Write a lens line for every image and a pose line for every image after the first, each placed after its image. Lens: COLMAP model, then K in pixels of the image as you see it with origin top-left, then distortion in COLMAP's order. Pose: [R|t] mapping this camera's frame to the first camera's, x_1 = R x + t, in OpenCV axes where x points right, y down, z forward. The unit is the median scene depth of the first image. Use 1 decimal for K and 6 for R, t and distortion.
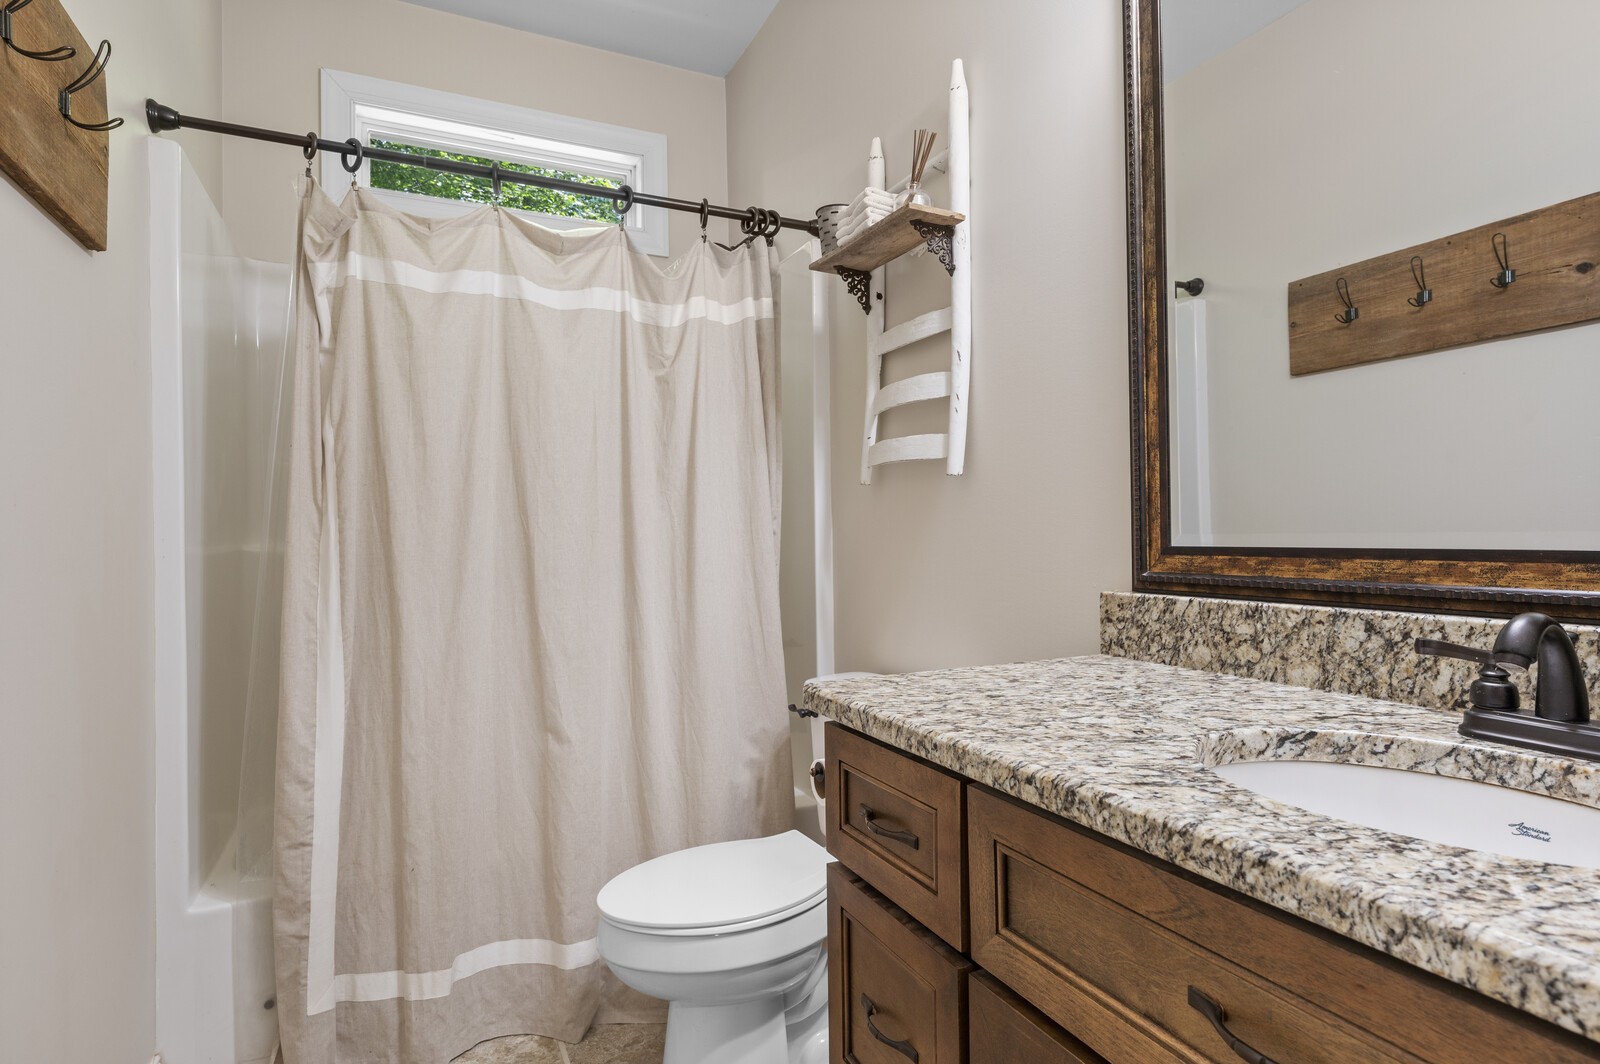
lens RADIAL K [[856.9, 0, 804.6], [0, 856.9, 532.5], [0, 0, 1]] dist [0.000304, -0.002091]
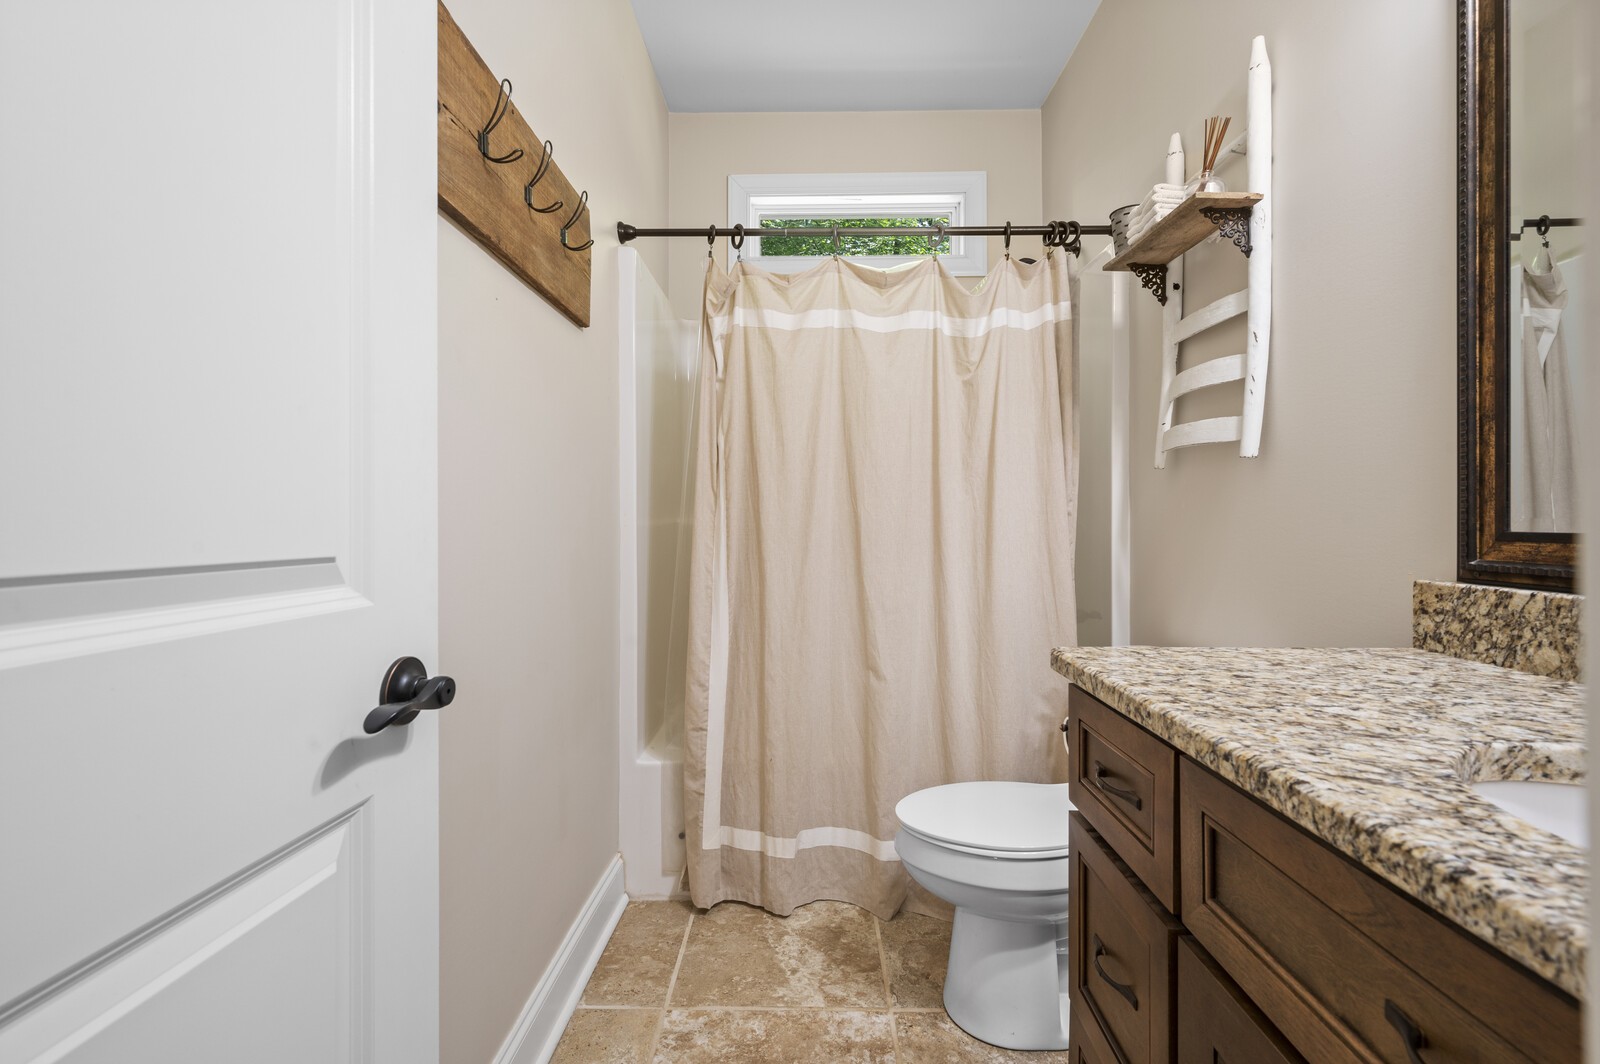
lens RADIAL K [[729.8, 0, 798.3], [0, 729.8, 522.8], [0, 0, 1]] dist [0.000115, 0.000424]
pose [[0.885979, 0.014606, -0.463496, 0.110851], [-0.009369, 0.999864, 0.013598, 0.003007], [0.463631, -0.007705, 0.885995, 0.001919]]
